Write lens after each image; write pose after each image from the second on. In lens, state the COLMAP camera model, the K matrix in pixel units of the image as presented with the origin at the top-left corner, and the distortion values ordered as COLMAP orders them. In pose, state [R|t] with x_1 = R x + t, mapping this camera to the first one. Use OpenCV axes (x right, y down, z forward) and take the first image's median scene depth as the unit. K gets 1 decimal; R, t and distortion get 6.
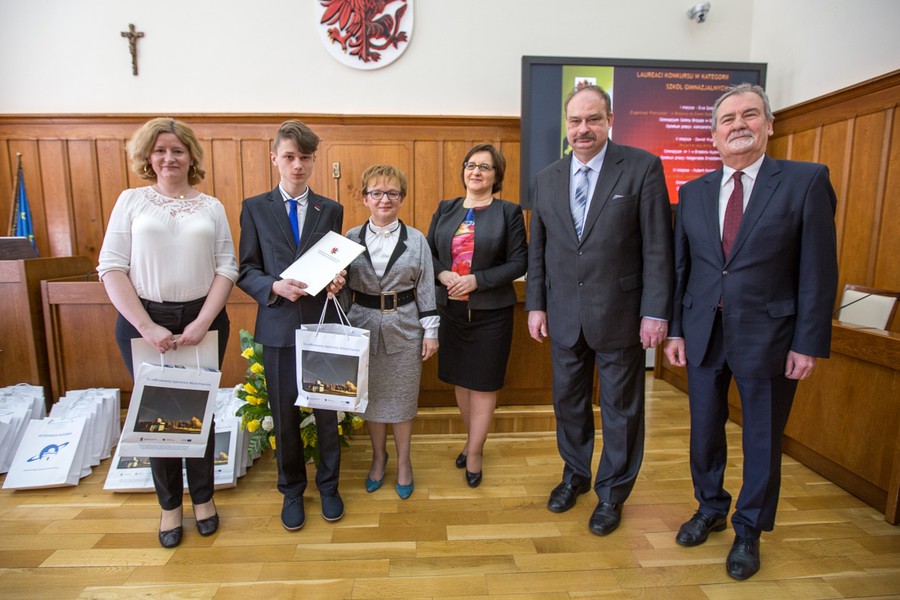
lens RADIAL K [[454.0, 0, 435.1], [0, 454.0, 291.0], [0, 0, 1]] dist [-0.031093, 0.010002]
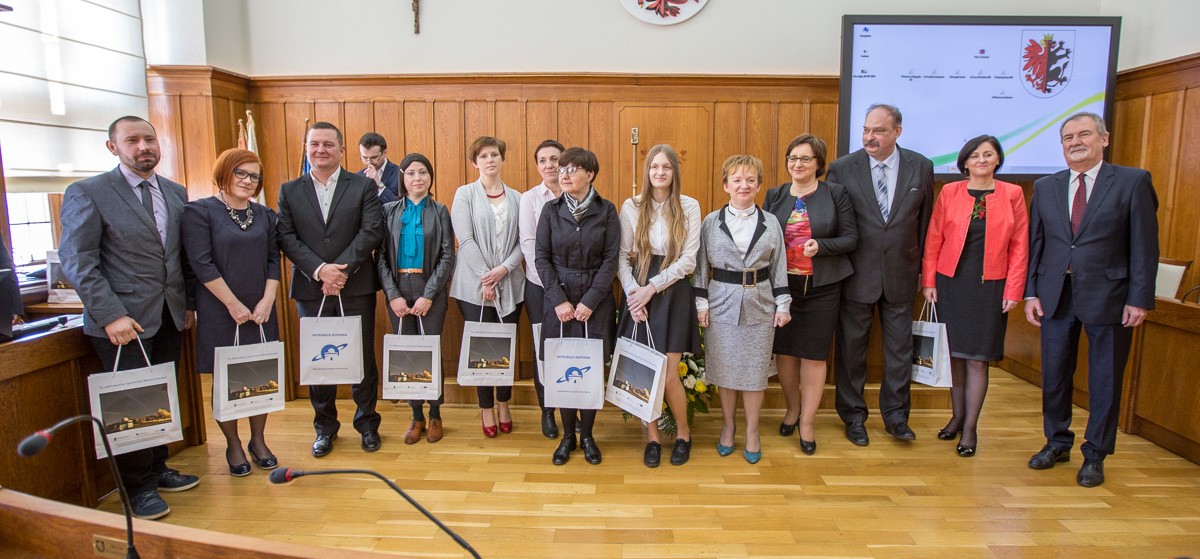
lens RADIAL K [[614.9, 0, 605.2], [0, 614.9, 272.7], [0, 0, 1]] dist [-0.038179, 0.008074]
pose [[0.997386, 0.014202, -0.070846, -0.175453], [-0.014107, 0.999899, 0.001831, 0.009844], [0.070865, -0.000827, 0.997486, -0.237869]]
